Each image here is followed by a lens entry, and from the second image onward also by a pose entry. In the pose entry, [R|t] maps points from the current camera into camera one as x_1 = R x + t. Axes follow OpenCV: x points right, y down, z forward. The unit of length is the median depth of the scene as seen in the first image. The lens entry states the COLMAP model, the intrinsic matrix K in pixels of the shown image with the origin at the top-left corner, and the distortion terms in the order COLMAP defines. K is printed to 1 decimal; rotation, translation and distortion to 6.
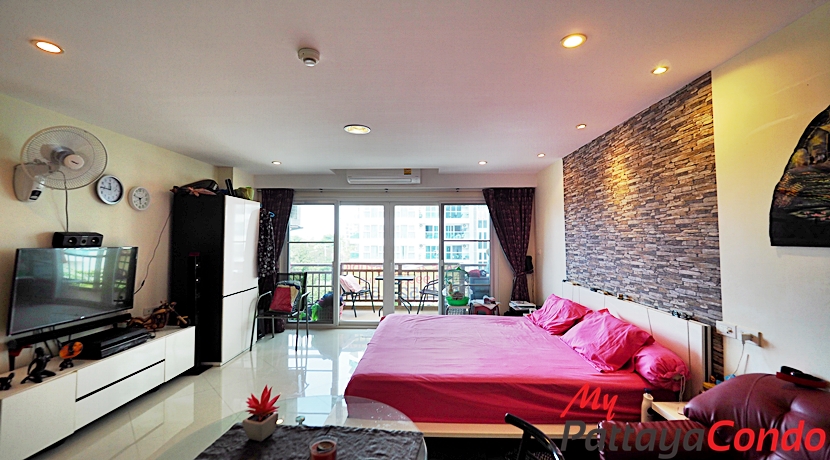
lens RADIAL K [[353.0, 0, 413.4], [0, 353.0, 227.8], [0, 0, 1]] dist [0.007986, -0.001085]
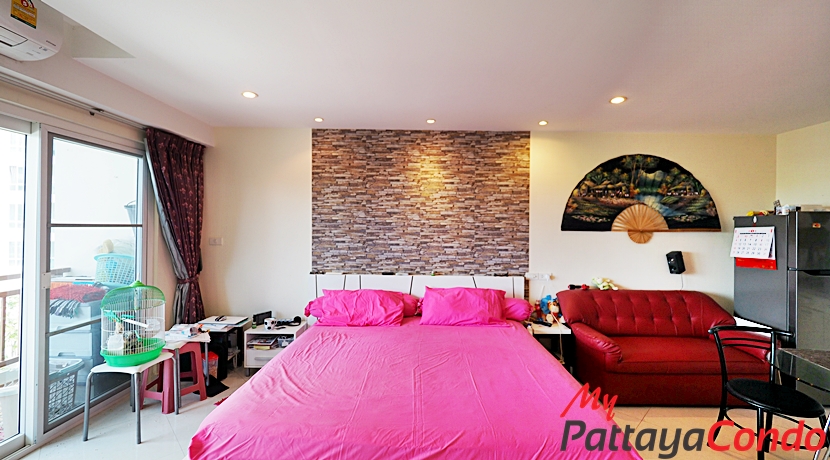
lens RADIAL K [[353.0, 0, 420.5], [0, 353.0, 226.5], [0, 0, 1]] dist [0.007986, -0.001085]
pose [[-0.033182, -0.004481, 0.999439, -0.665056], [-0.043788, 0.999036, 0.003026, 0.034494], [-0.998490, -0.043663, -0.033346, 1.175231]]
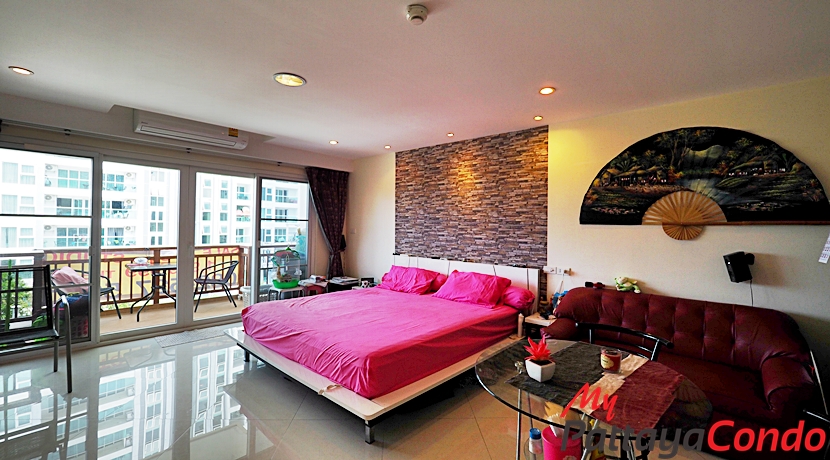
lens RADIAL K [[353.0, 0, 414.3], [0, 353.0, 227.8], [0, 0, 1]] dist [0.007986, -0.001085]
pose [[0.645378, 0.009164, 0.763808, -0.690396], [-0.044597, 0.998674, 0.025700, 0.037974], [-0.762560, -0.050649, 0.644931, 0.260016]]
